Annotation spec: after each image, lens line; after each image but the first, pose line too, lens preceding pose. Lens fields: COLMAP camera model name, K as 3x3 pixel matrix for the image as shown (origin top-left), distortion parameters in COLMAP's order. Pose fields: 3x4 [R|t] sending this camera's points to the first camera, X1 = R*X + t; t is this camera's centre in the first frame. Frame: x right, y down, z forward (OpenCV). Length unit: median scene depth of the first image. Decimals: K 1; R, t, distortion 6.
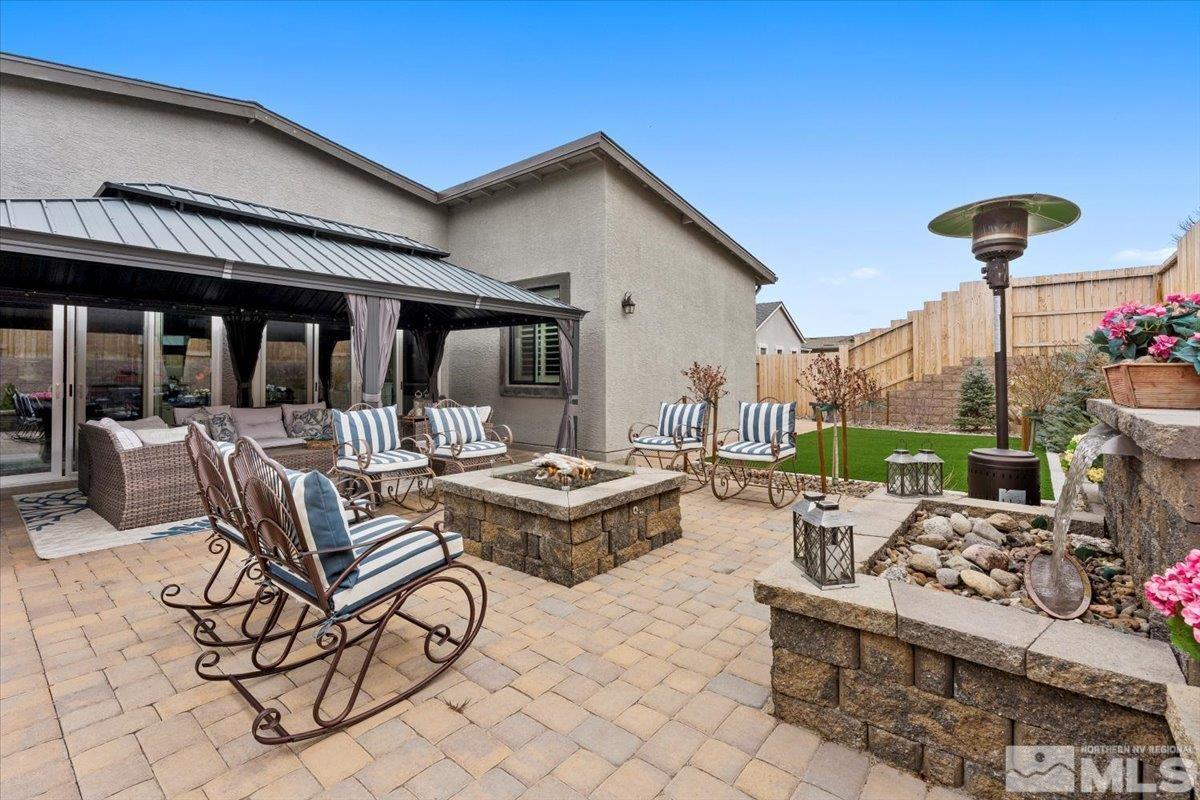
lens RADIAL K [[535.9, 0, 600.4], [0, 535.9, 369.7], [0, 0, 1]] dist [0.001098, 0.000522]
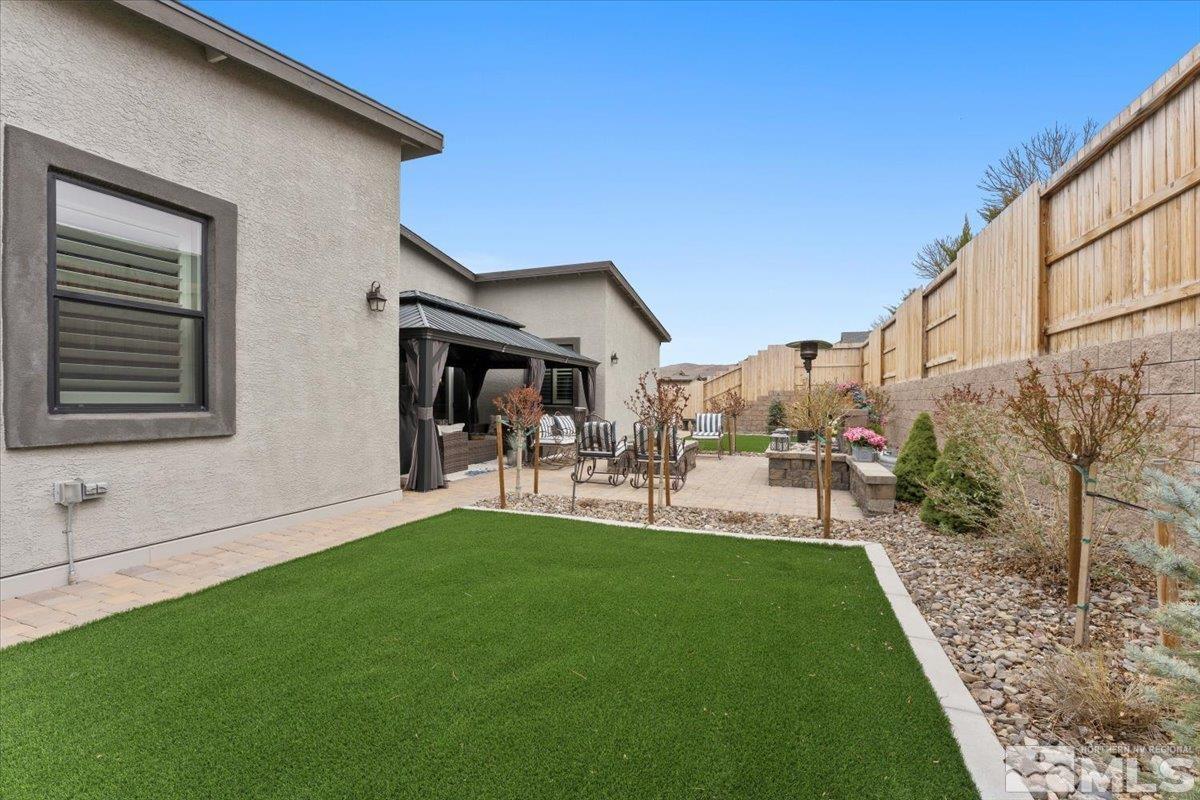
lens RADIAL K [[493.2, 0, 605.2], [0, 493.2, 403.4], [0, 0, 1]] dist [0.001653, 0.000169]
pose [[0.951298, 0.006670, 0.308201, -0.460582], [-0.012166, 0.999799, 0.015914, -0.002305], [-0.308033, -0.018889, 0.951188, -0.489340]]
